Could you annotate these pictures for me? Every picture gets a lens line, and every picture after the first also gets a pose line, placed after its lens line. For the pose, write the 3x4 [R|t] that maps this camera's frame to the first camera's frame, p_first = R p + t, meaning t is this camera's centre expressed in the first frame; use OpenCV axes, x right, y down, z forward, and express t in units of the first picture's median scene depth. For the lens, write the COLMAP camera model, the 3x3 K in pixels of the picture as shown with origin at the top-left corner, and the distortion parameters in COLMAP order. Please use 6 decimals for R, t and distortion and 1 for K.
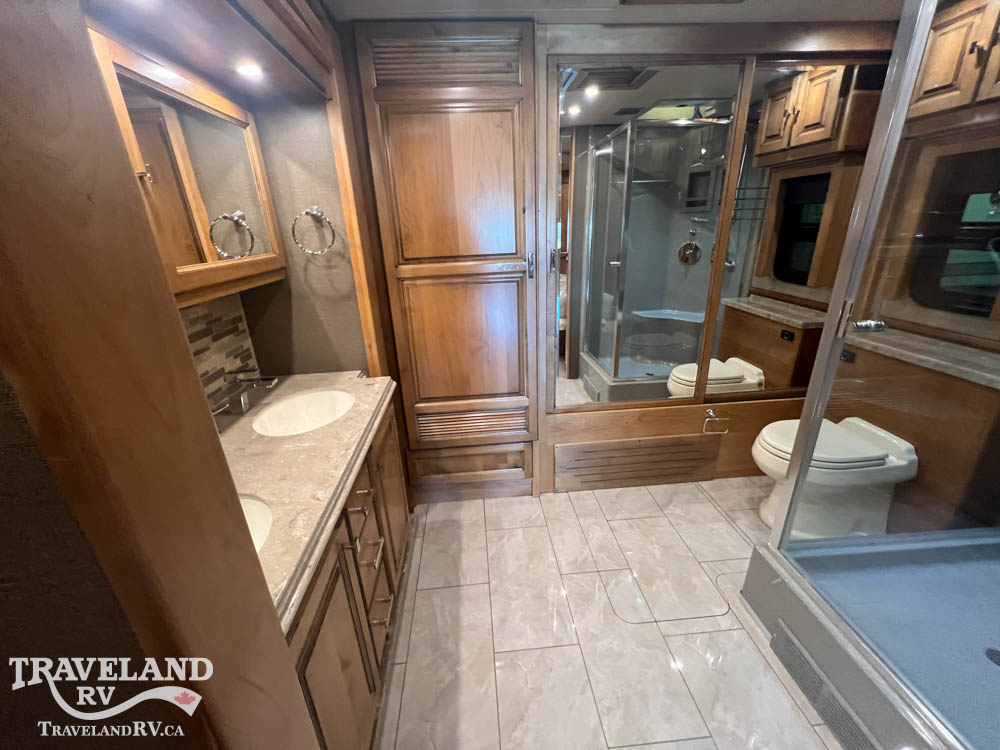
lens RADIAL K [[401.1, 0, 497.0], [0, 401.1, 373.2], [0, 0, 1]] dist [-0.001818, 0.000072]
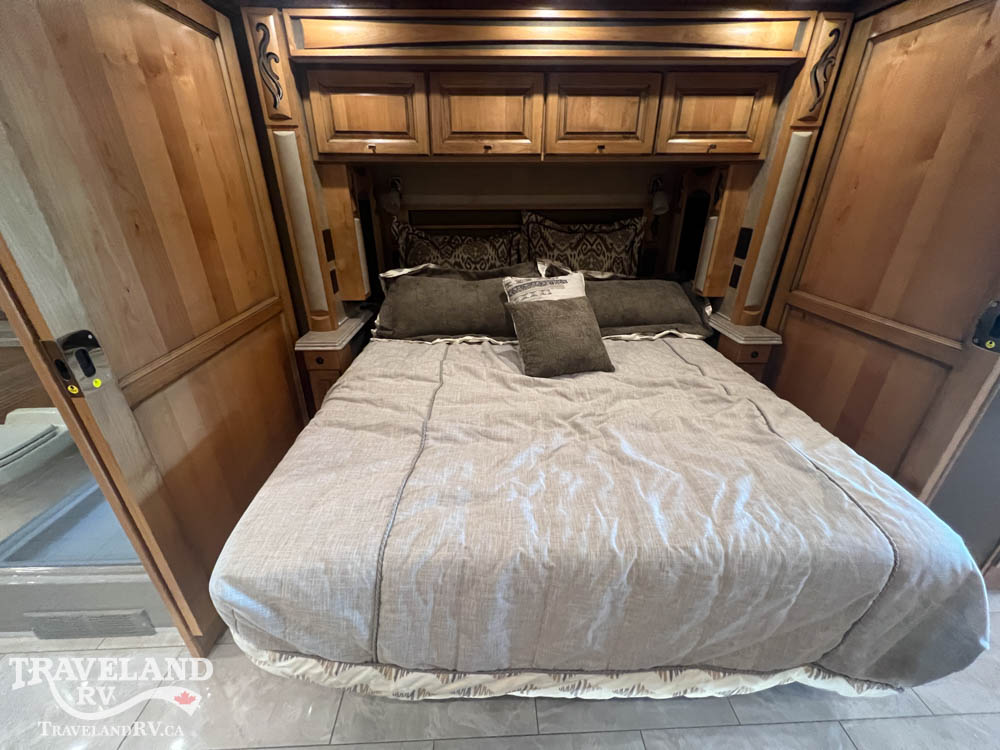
lens RADIAL K [[401.1, 0, 497.0], [0, 401.1, 373.2], [0, 0, 1]] dist [-0.001818, 0.000072]
pose [[0.037971, -0.388468, 0.920680, 0.036548], [0.344502, 0.869949, 0.352855, 0.106181], [-0.938017, 0.303778, 0.166861, -0.404333]]
